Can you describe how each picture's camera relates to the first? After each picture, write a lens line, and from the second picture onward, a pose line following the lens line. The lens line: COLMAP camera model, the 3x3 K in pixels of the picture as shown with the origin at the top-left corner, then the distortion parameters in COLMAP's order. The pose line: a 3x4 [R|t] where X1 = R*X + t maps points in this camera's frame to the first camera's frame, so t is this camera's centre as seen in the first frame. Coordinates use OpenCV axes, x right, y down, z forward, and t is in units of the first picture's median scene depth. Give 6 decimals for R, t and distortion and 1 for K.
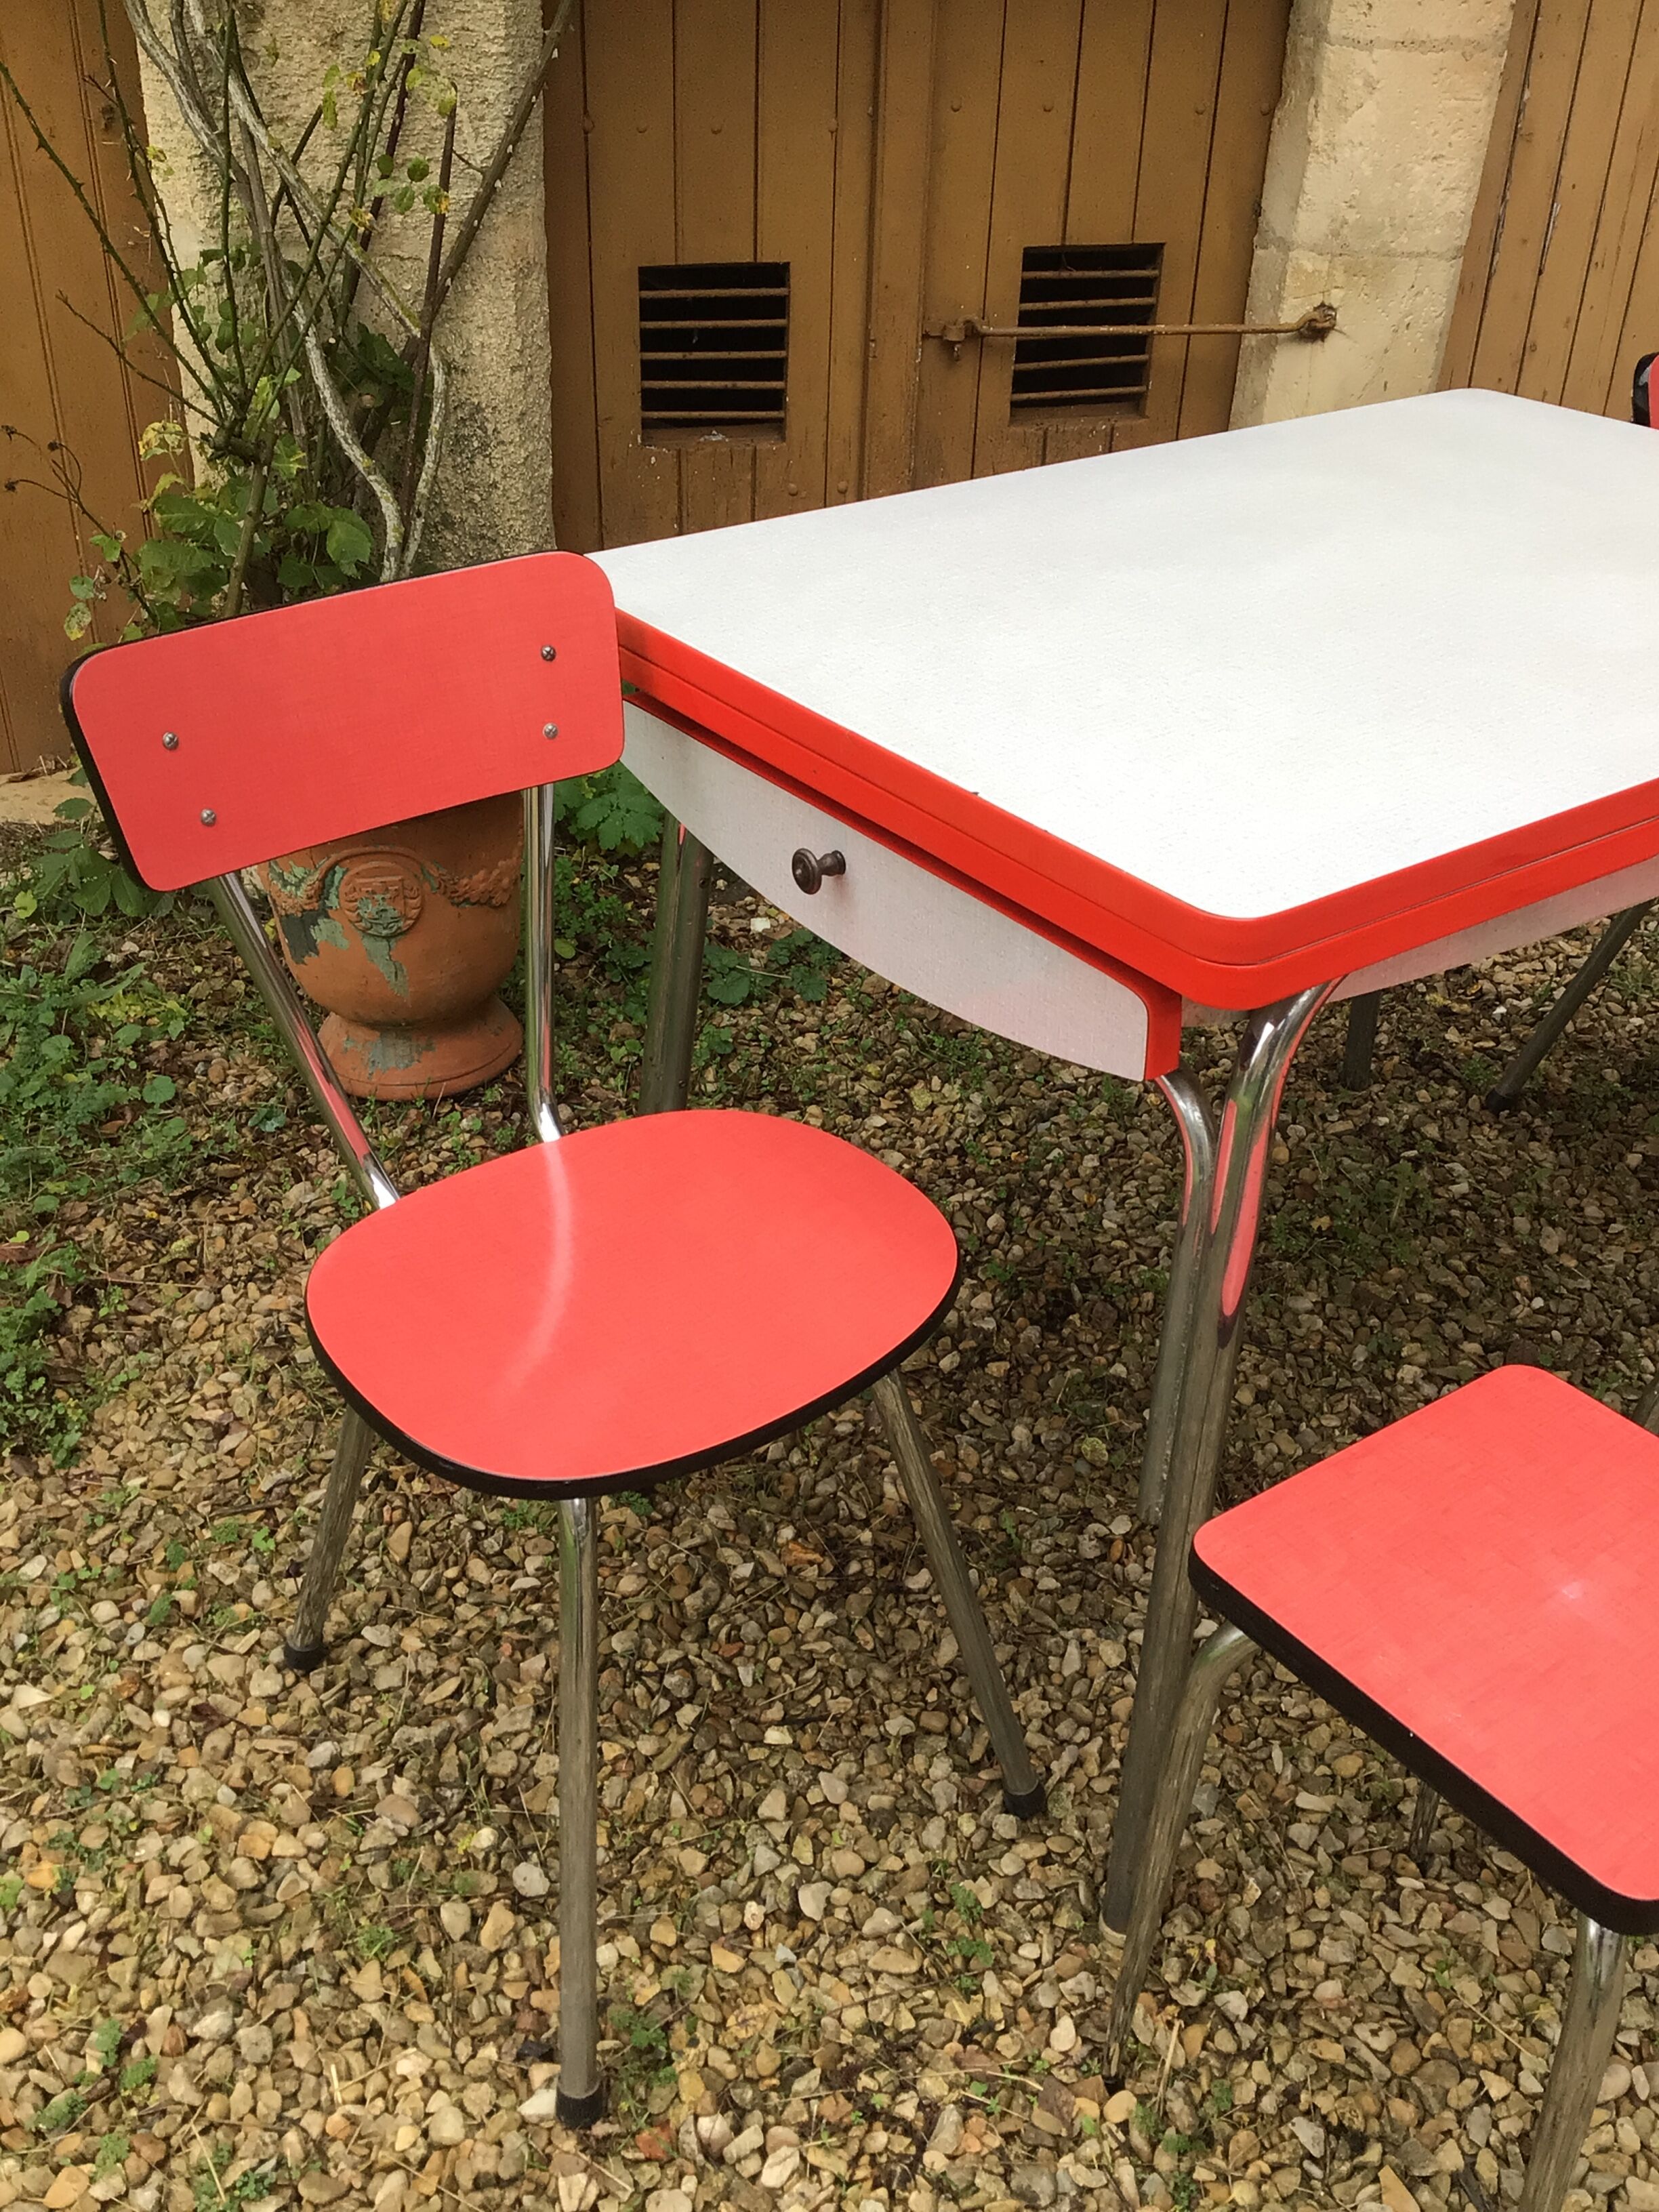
lens RADIAL K [[2004.0, 0, 829.5], [0, 2004.0, 1106.0], [0, 0, 1]] dist [0.140691, -0.298517]
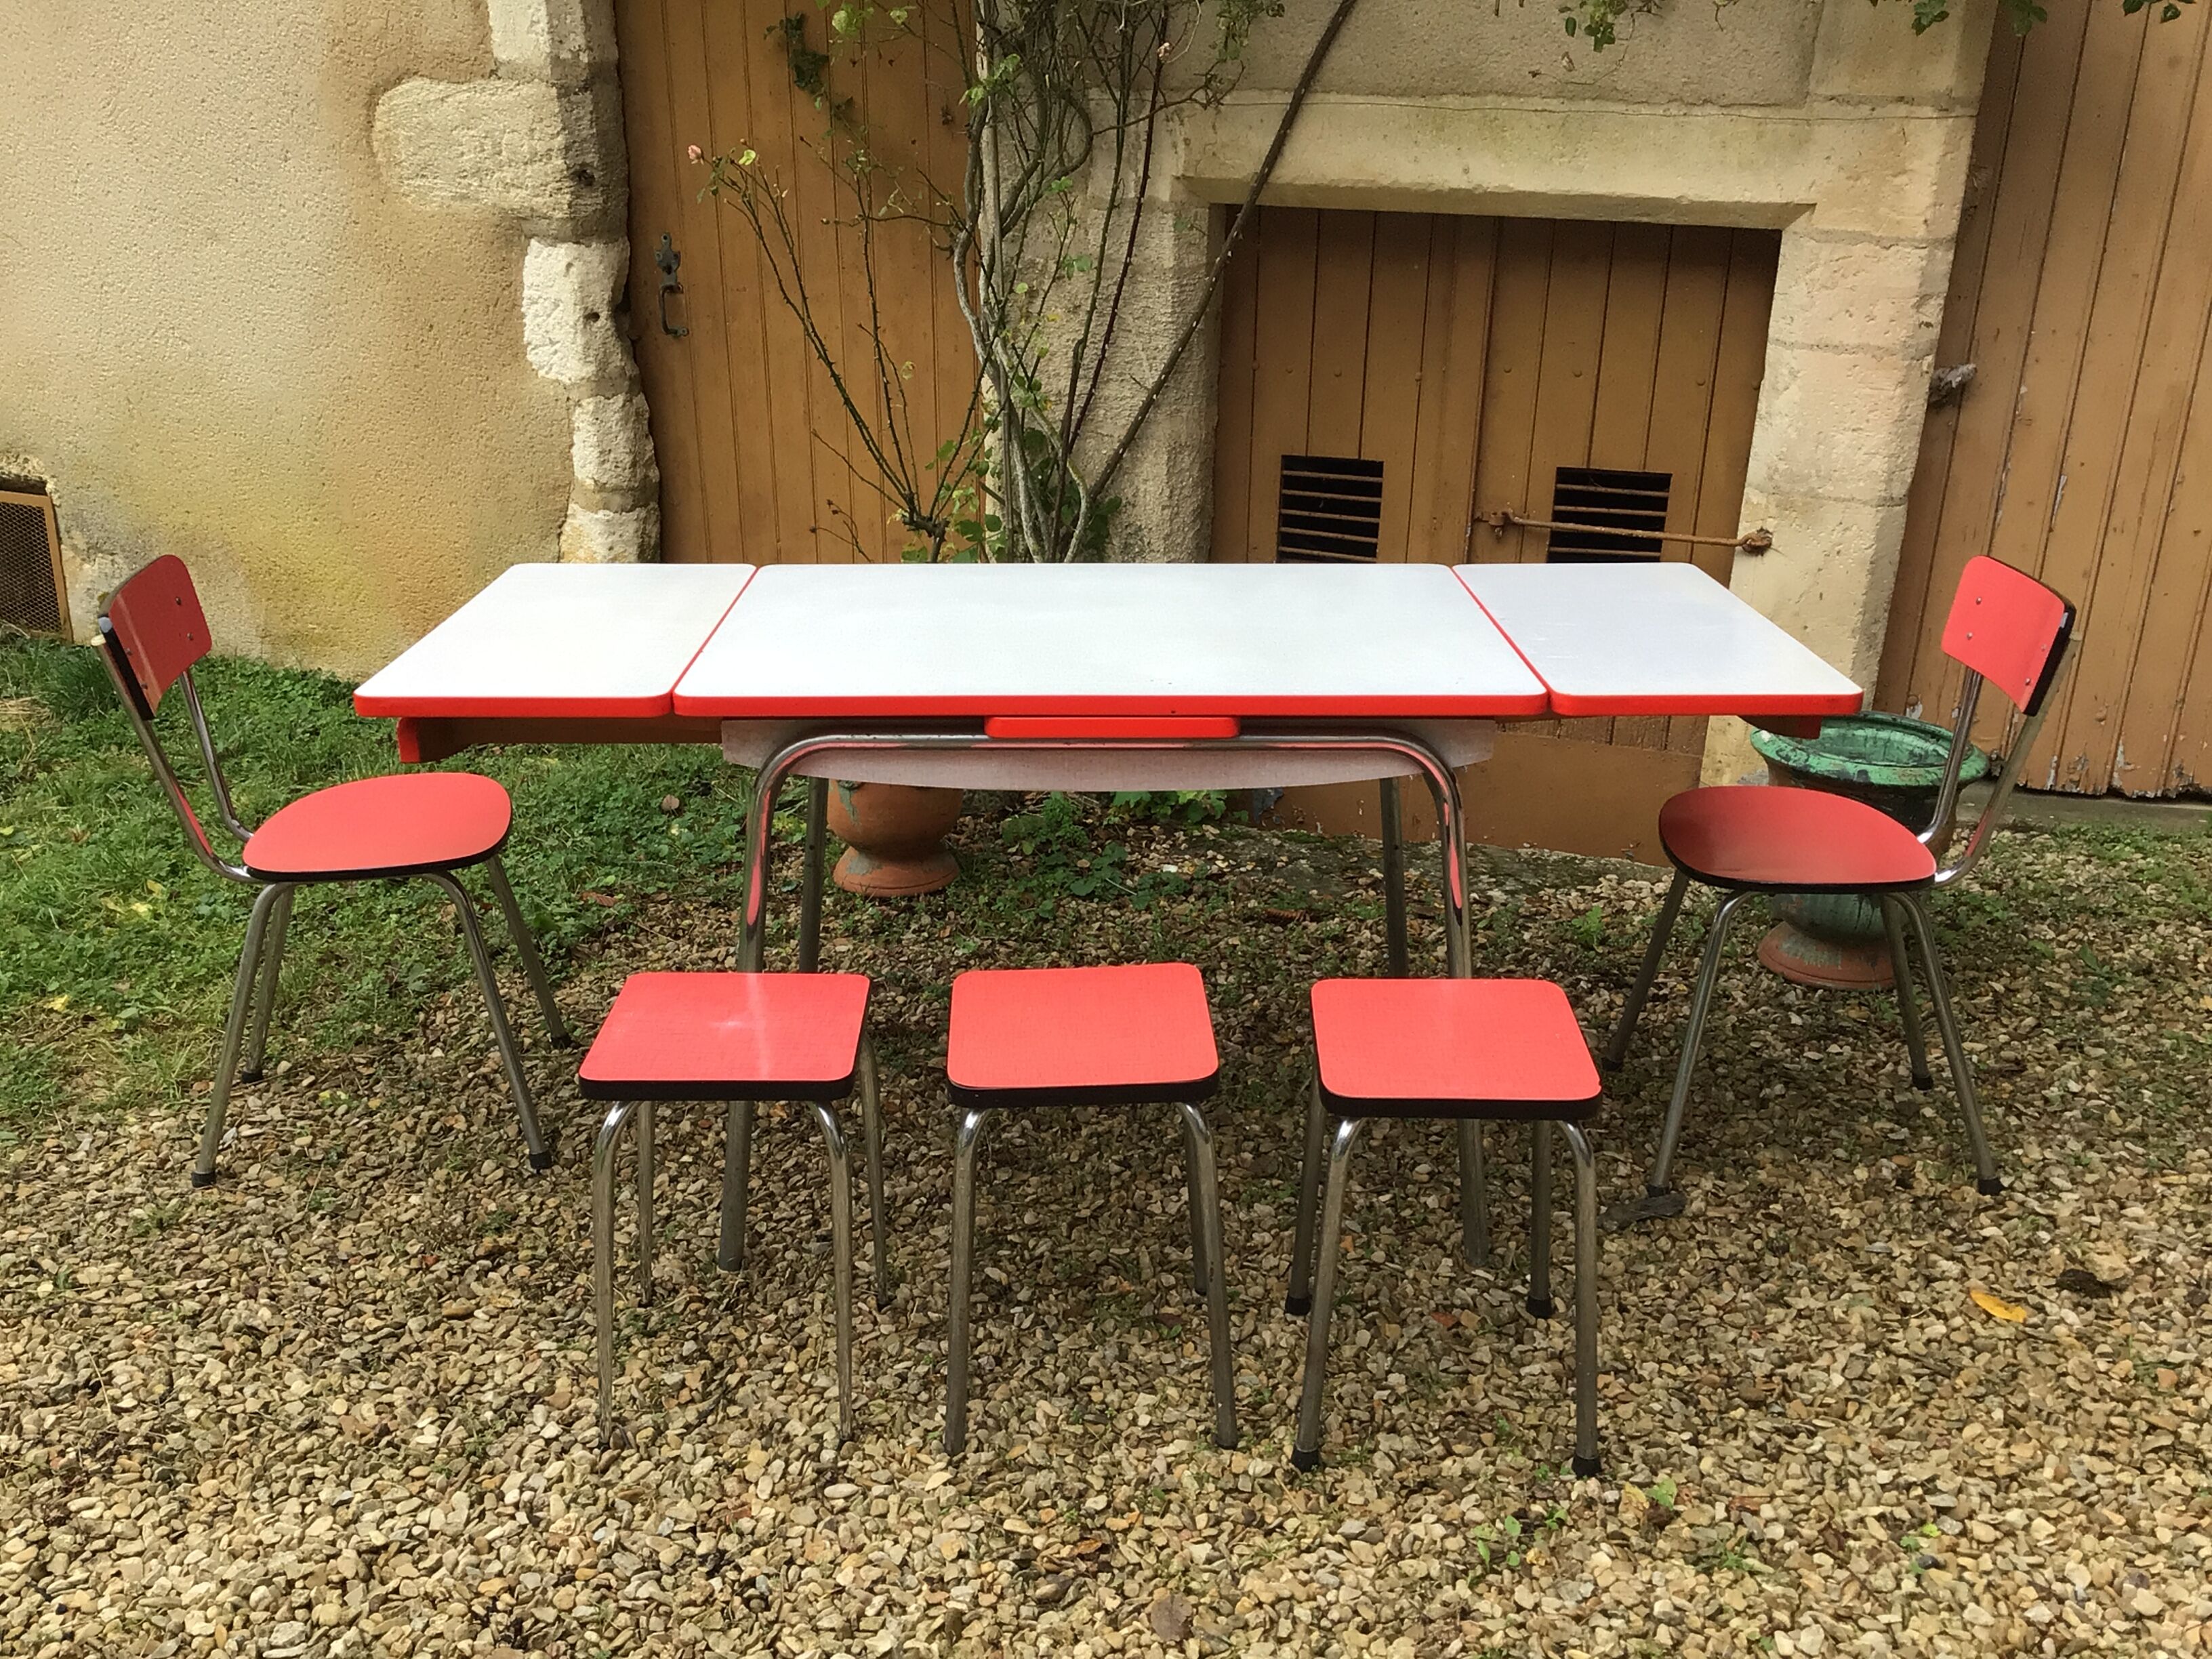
lens RADIAL K [[2004.0, 0, 1106.0], [0, 2004.0, 829.5], [0, 0, 1]] dist [0.140691, -0.298517]
pose [[0.827017, 0.189211, -0.529379, 1.214727], [-0.293654, 0.948376, -0.119790, 0.124461], [0.479384, 0.254523, 0.839886, -0.454876]]
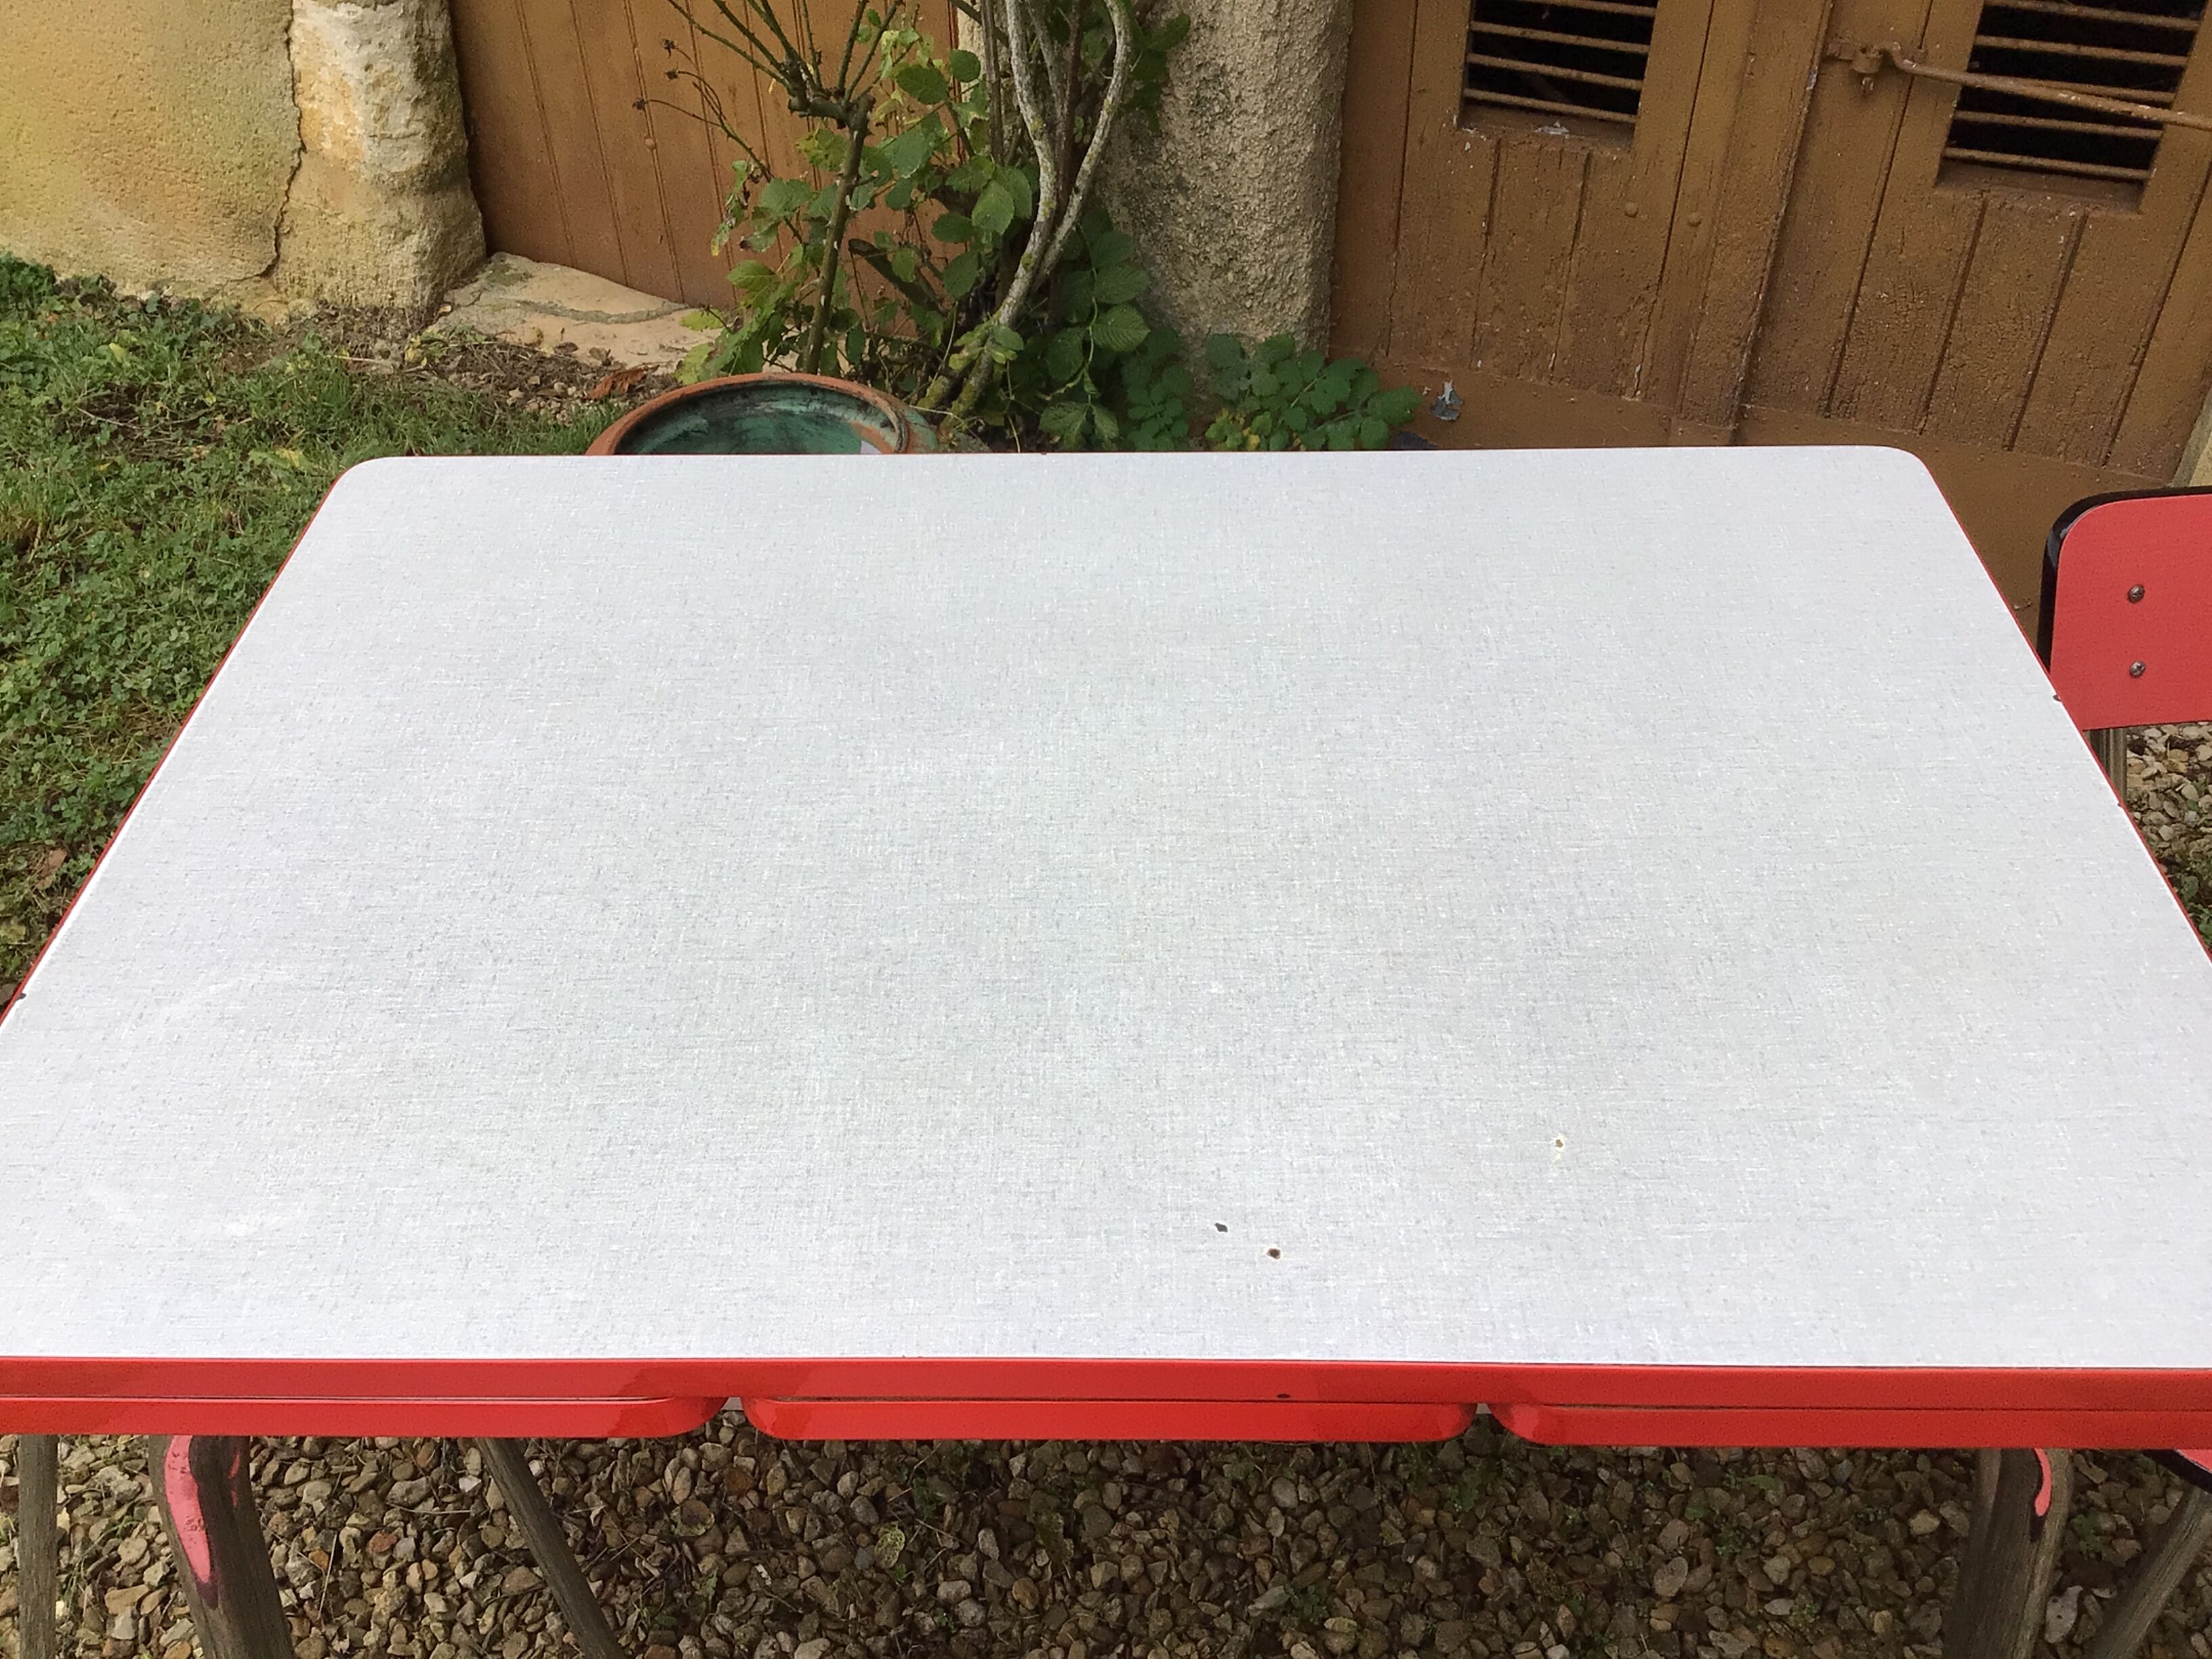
lens RADIAL K [[2004.0, 0, 1106.0], [0, 2004.0, 829.5], [0, 0, 1]] dist [0.140691, -0.298517]
pose [[0.806617, 0.359210, -0.469401, 0.587136], [-0.287736, 0.932329, 0.219022, -0.390365], [0.516311, -0.041603, 0.855390, 0.365657]]
